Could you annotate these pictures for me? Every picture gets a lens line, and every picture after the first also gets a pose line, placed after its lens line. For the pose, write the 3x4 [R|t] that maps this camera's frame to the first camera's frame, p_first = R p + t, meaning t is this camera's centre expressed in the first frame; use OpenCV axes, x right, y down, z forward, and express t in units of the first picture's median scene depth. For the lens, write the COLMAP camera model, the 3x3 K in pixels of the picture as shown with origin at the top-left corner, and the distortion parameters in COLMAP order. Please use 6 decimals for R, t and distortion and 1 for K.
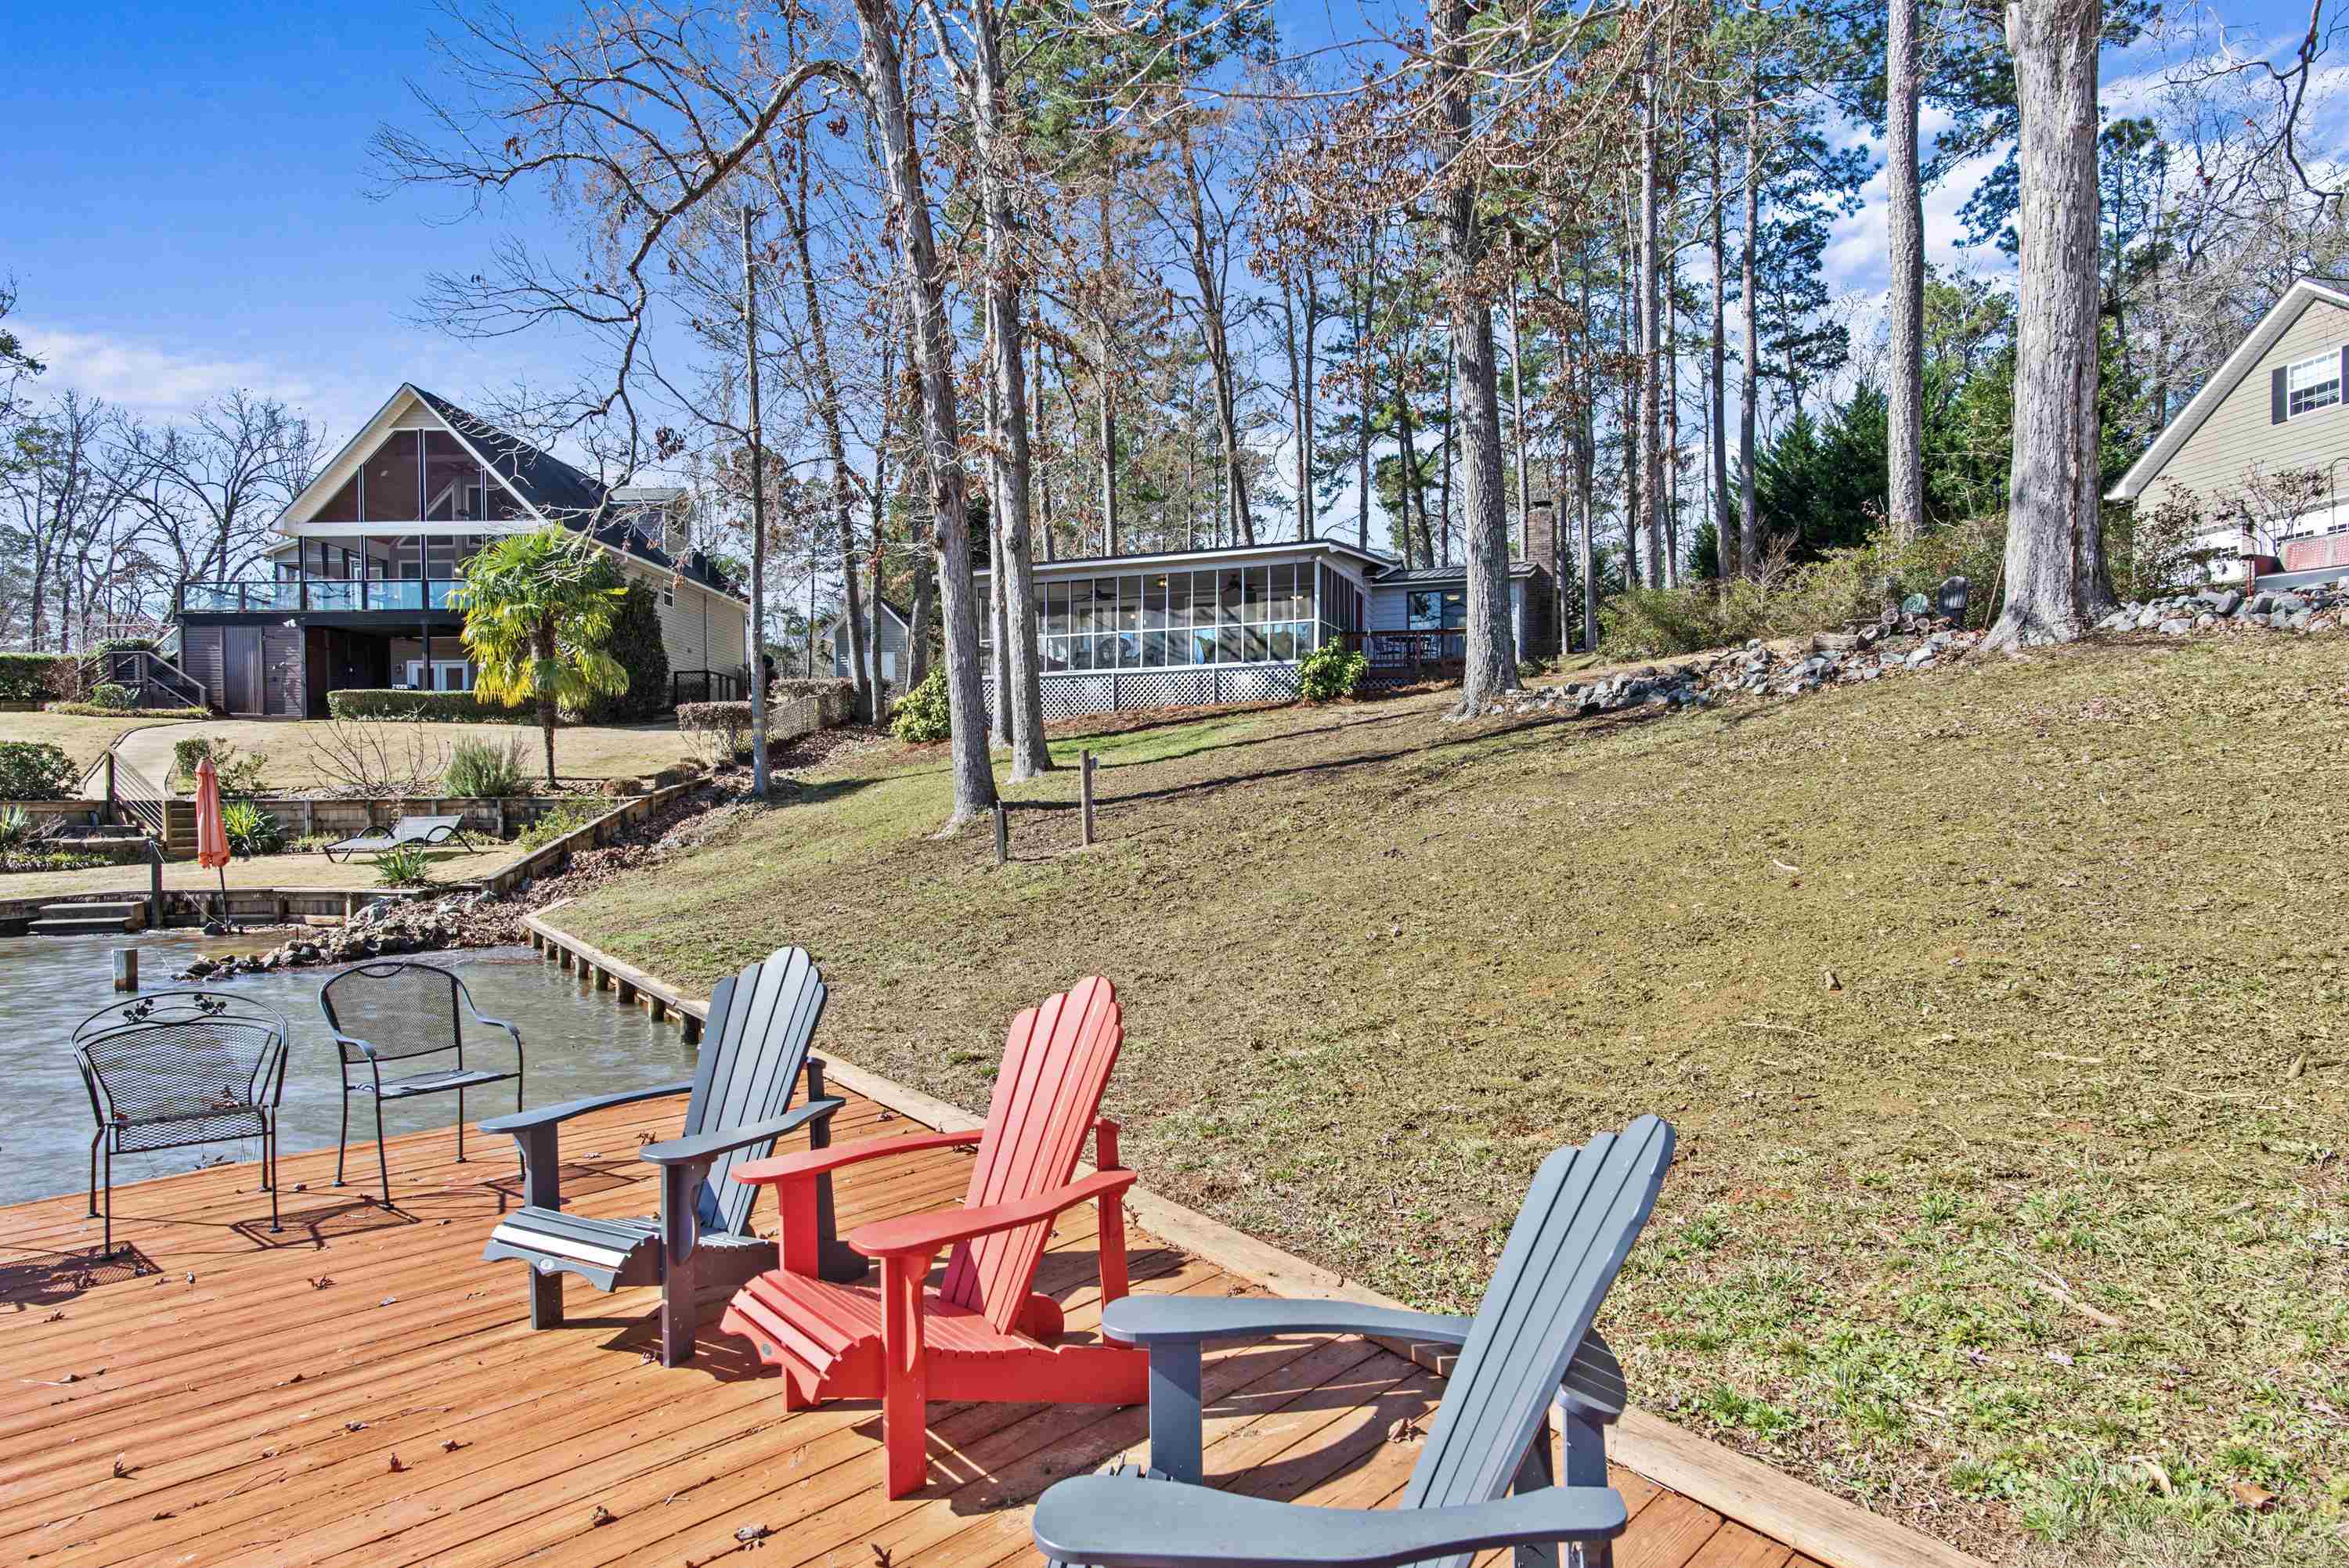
lens RADIAL K [[1389.5, 0, 1246.4], [0, 1389.5, 816.3], [0, 0, 1]] dist [-0.011648, 0.004428]
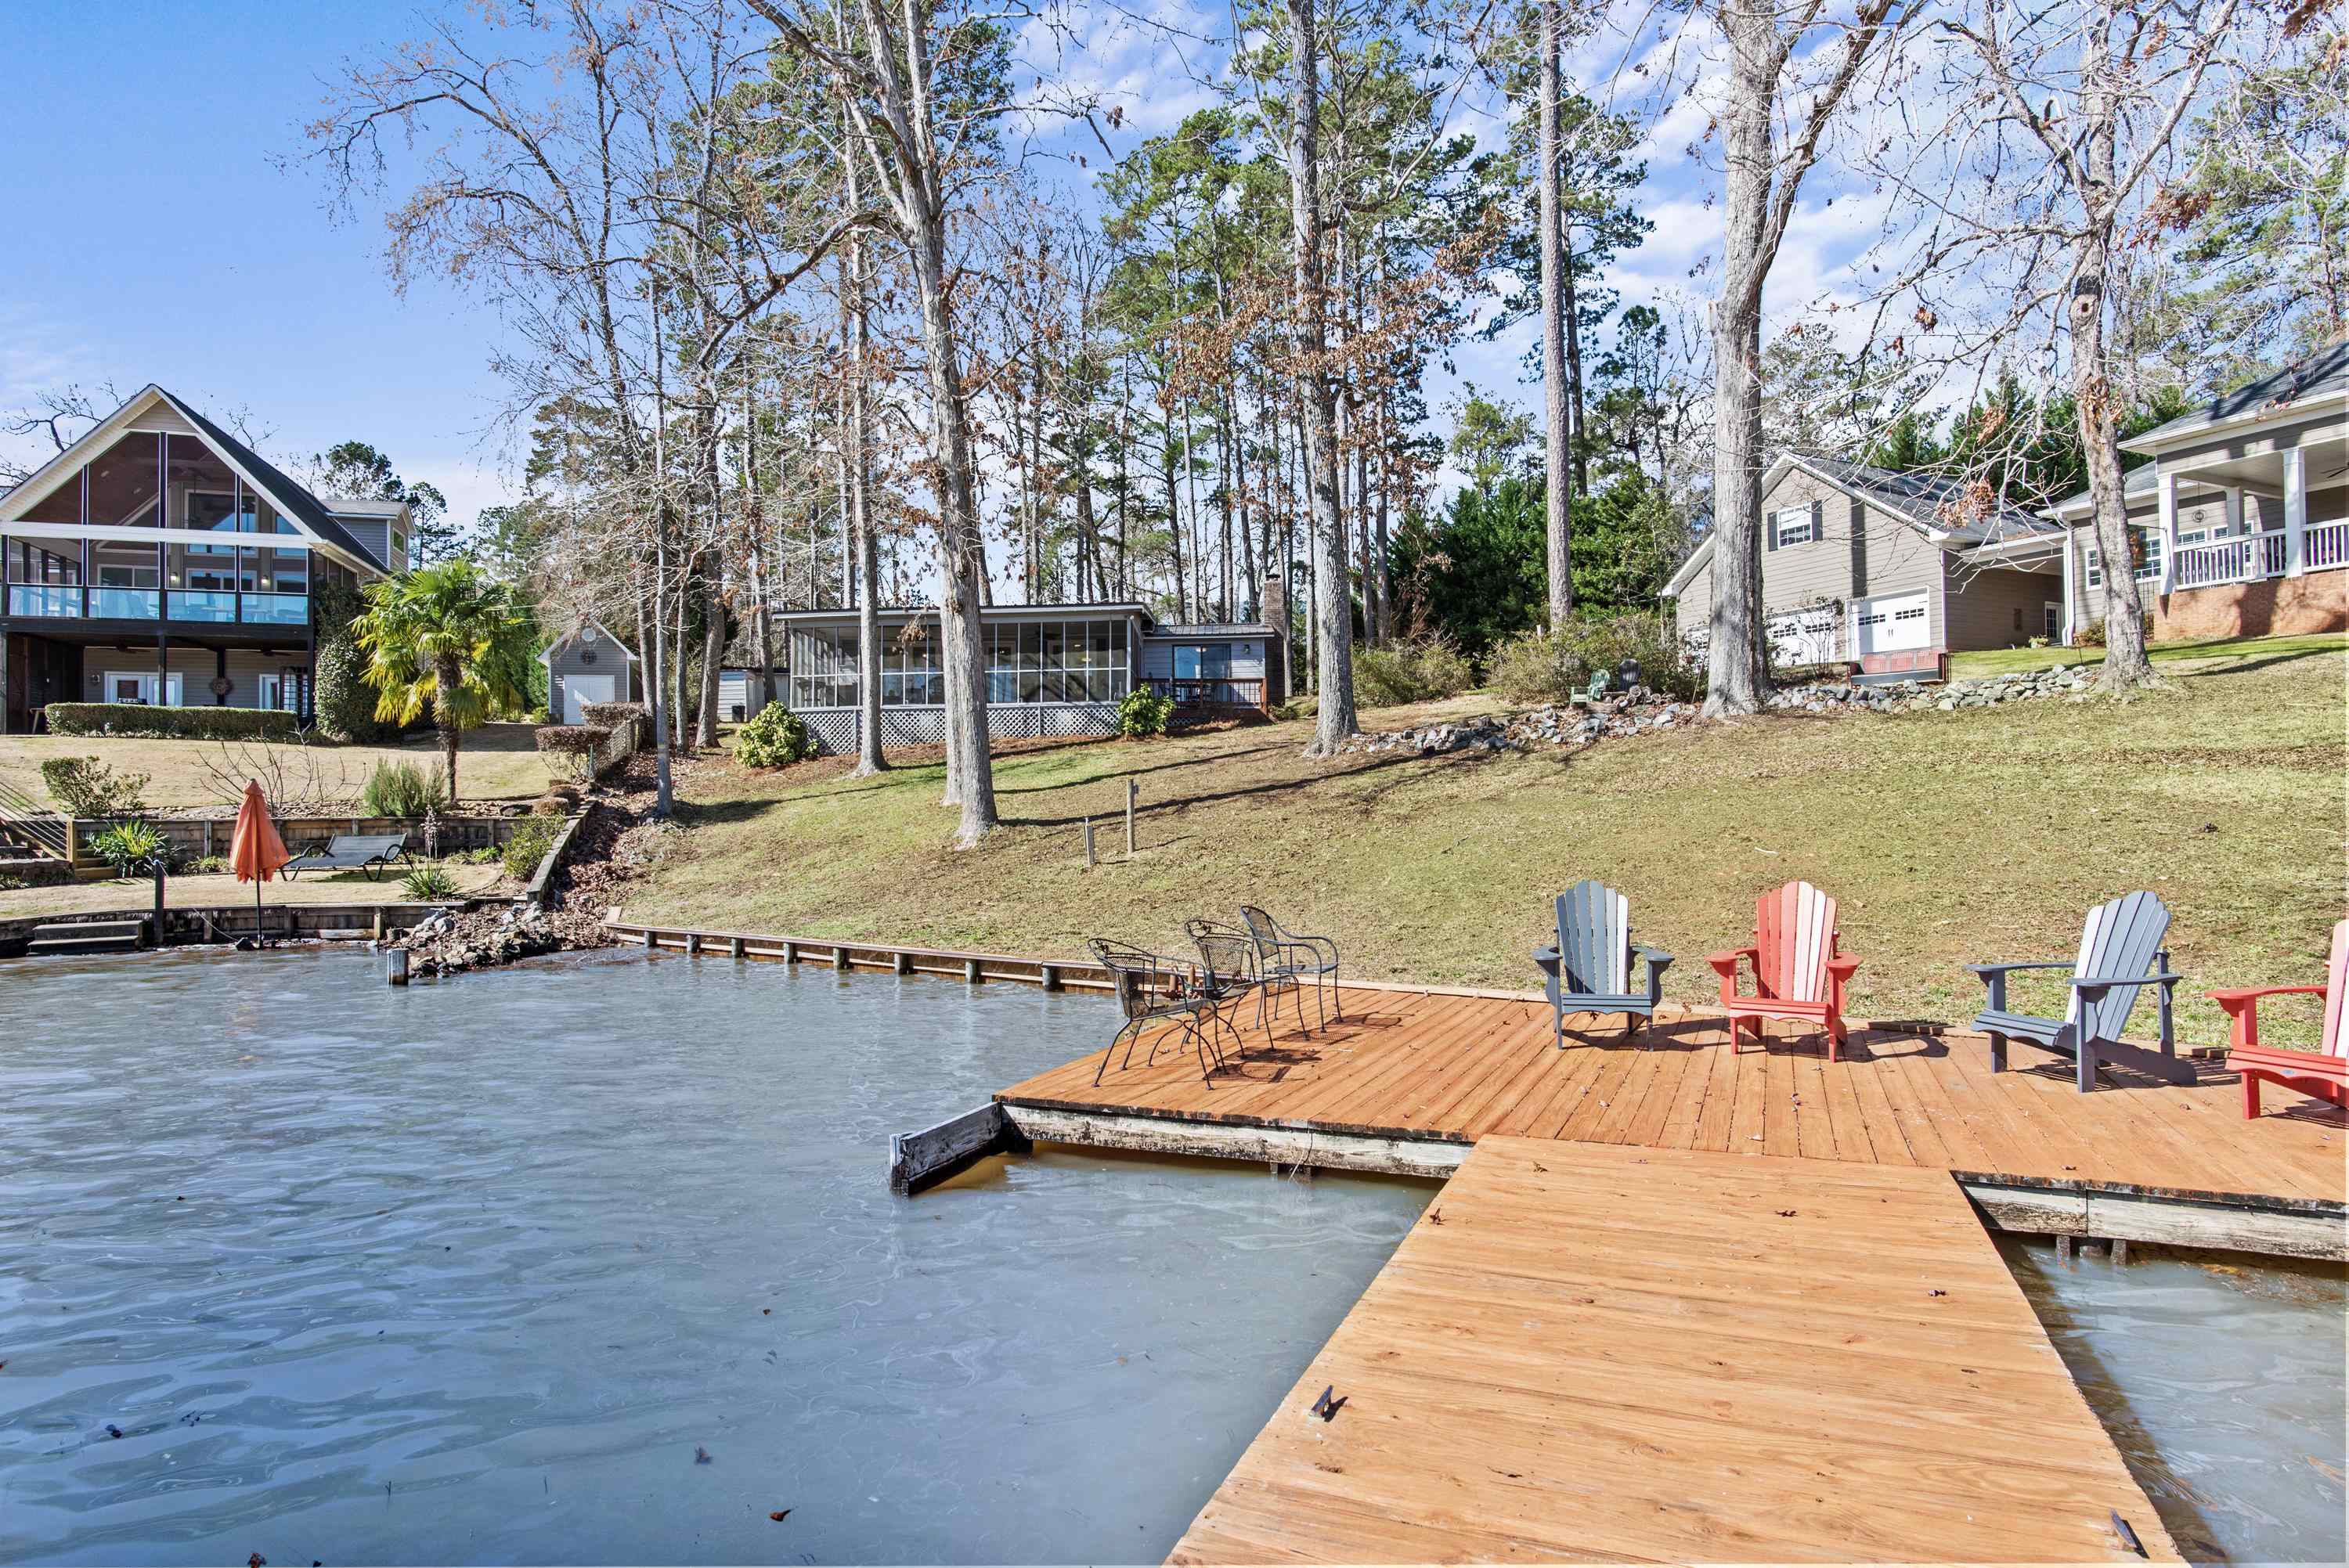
lens RADIAL K [[1389.5, 0, 1185.6], [0, 1389.5, 772.2], [0, 0, 1]] dist [-0.011648, 0.004428]
pose [[0.947117, 0.008493, 0.320777, -0.327102], [0.006487, 0.998939, -0.045601, 0.003753], [-0.320824, 0.045270, 0.946056, -0.167702]]
